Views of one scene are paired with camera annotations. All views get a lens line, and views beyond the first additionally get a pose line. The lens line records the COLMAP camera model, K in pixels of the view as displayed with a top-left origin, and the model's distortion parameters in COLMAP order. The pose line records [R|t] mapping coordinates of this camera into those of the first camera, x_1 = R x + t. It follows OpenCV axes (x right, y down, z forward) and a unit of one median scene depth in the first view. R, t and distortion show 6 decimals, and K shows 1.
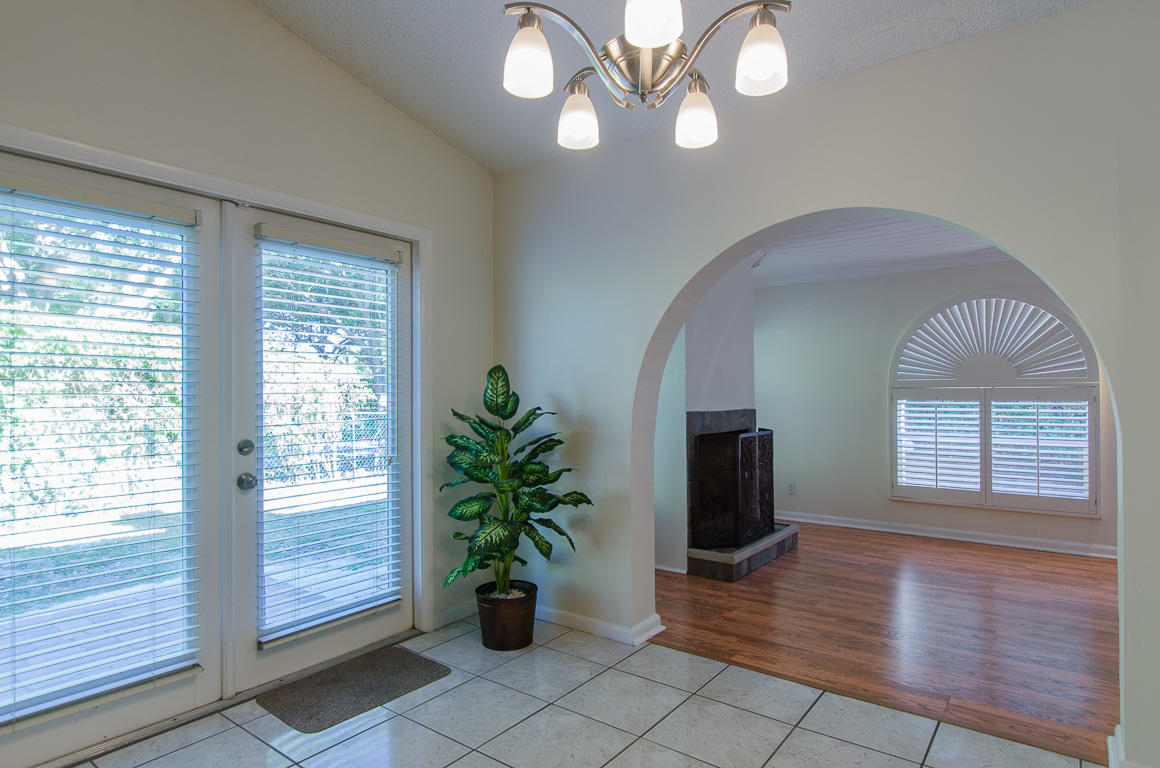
lens RADIAL K [[625.8, 0, 579.8], [0, 625.8, 390.0], [0, 0, 1]] dist [-0.000309, 0.000156]
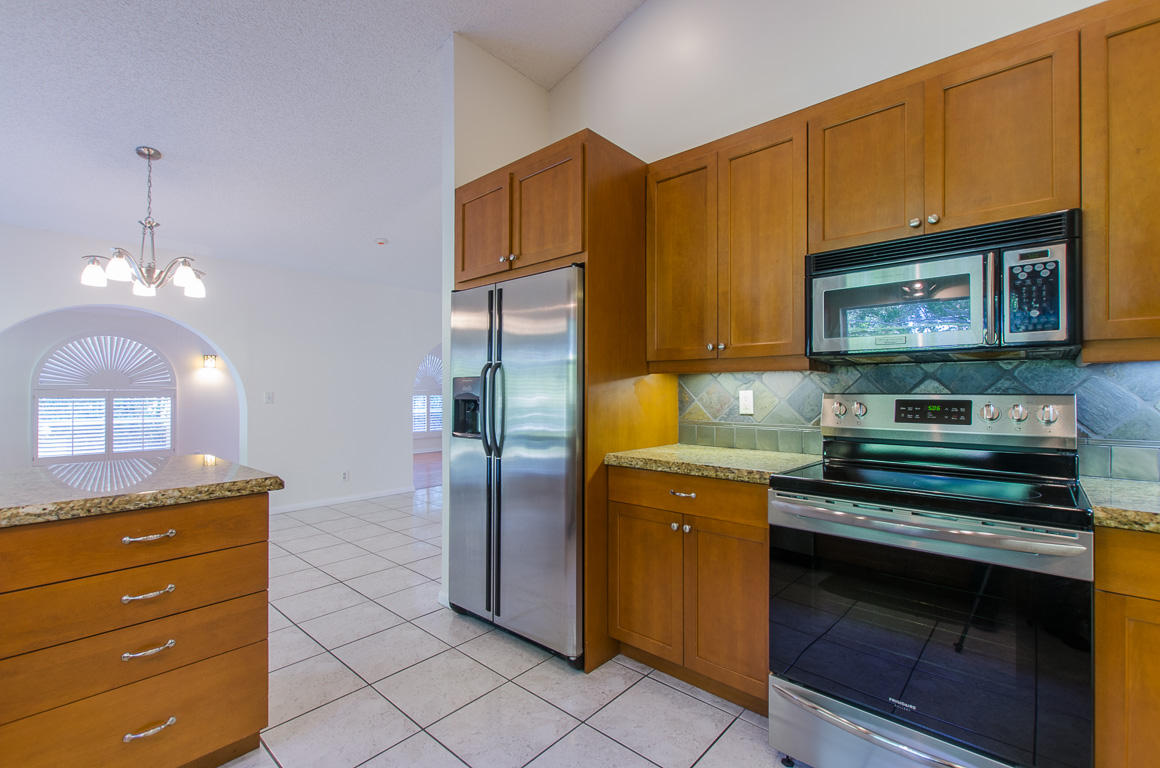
lens RADIAL K [[507.1, 0, 579.4], [0, 507.1, 388.8], [0, 0, 1]] dist [-0.001284, -0.000129]
pose [[0.093300, 0.006324, 0.995618, -0.564390], [-0.008617, 0.999948, -0.005544, -0.010180], [-0.995601, -0.008062, 0.093350, -0.357708]]
